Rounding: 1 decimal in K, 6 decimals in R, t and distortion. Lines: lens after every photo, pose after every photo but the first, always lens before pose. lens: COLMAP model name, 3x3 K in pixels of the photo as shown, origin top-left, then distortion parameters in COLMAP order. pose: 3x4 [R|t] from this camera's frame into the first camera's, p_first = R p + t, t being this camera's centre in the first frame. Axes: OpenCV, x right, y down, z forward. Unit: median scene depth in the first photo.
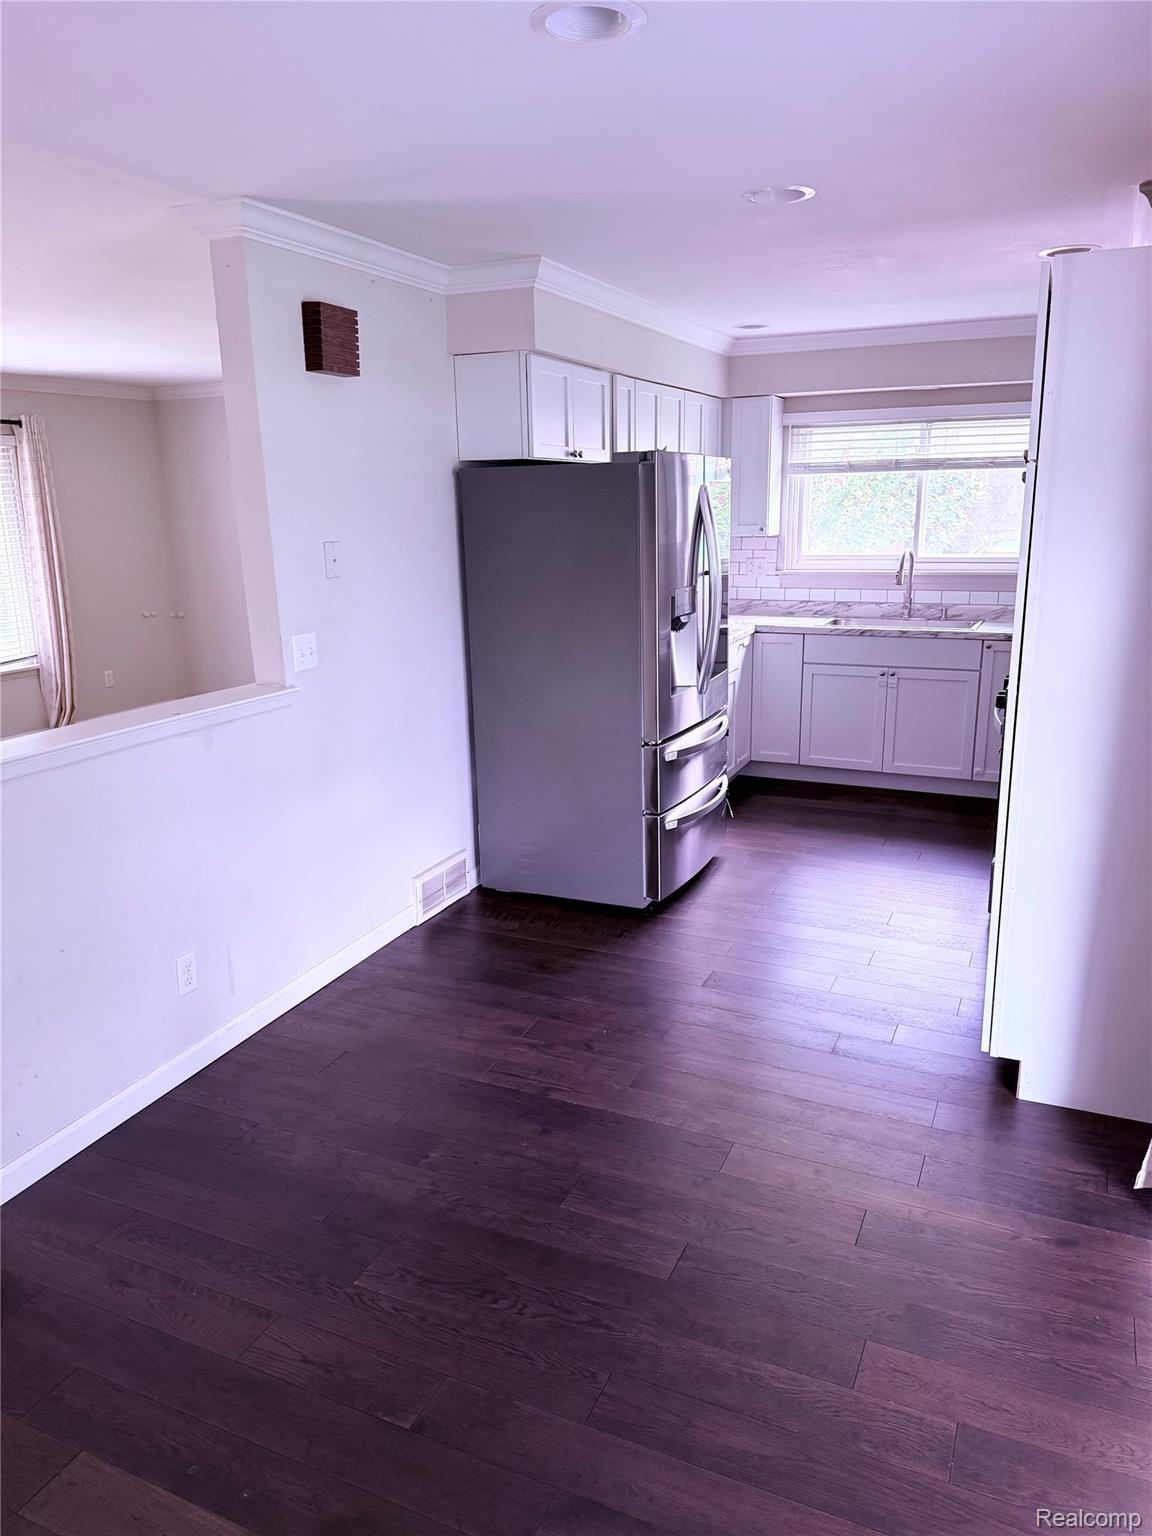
lens RADIAL K [[1093.6, 0, 570.8], [0, 1093.6, 767.2], [0, 0, 1]] dist [0.078081, -0.078384]
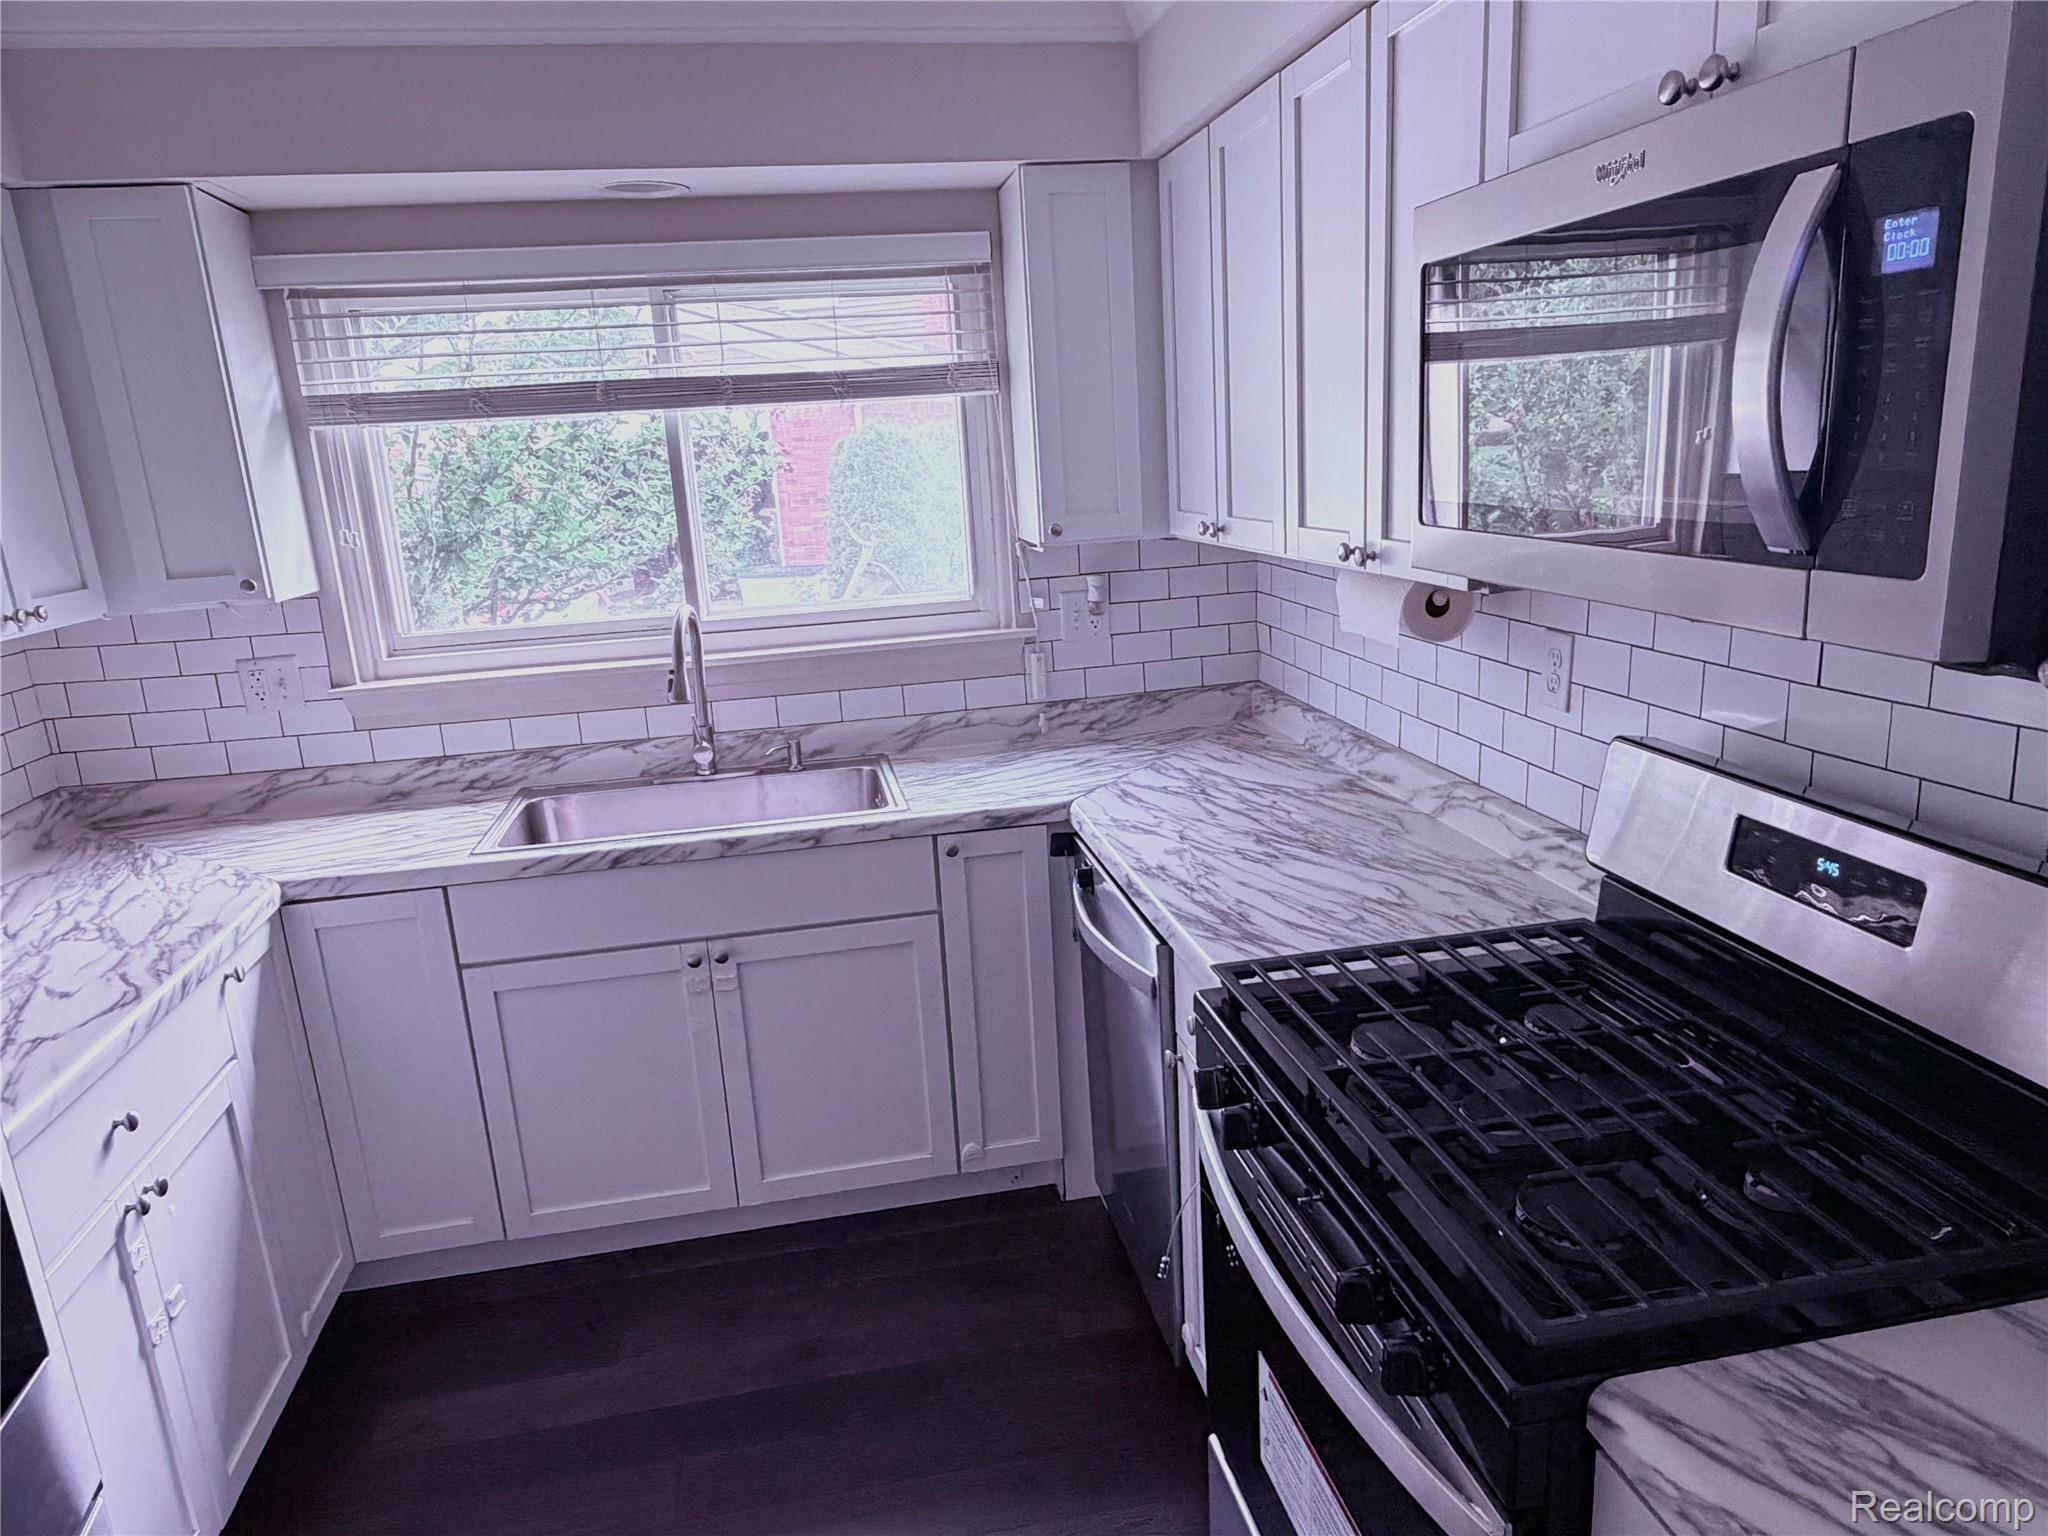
lens RADIAL K [[1325.2, 0, 1018.4], [0, 1325.2, 773.4], [0, 0, 1]] dist [0.009963, 0.000086]
pose [[0.816092, -0.173635, 0.551221, 0.132359], [0.181842, 0.982503, 0.040269, -0.135680], [-0.548568, 0.067372, 0.833387, 0.541201]]
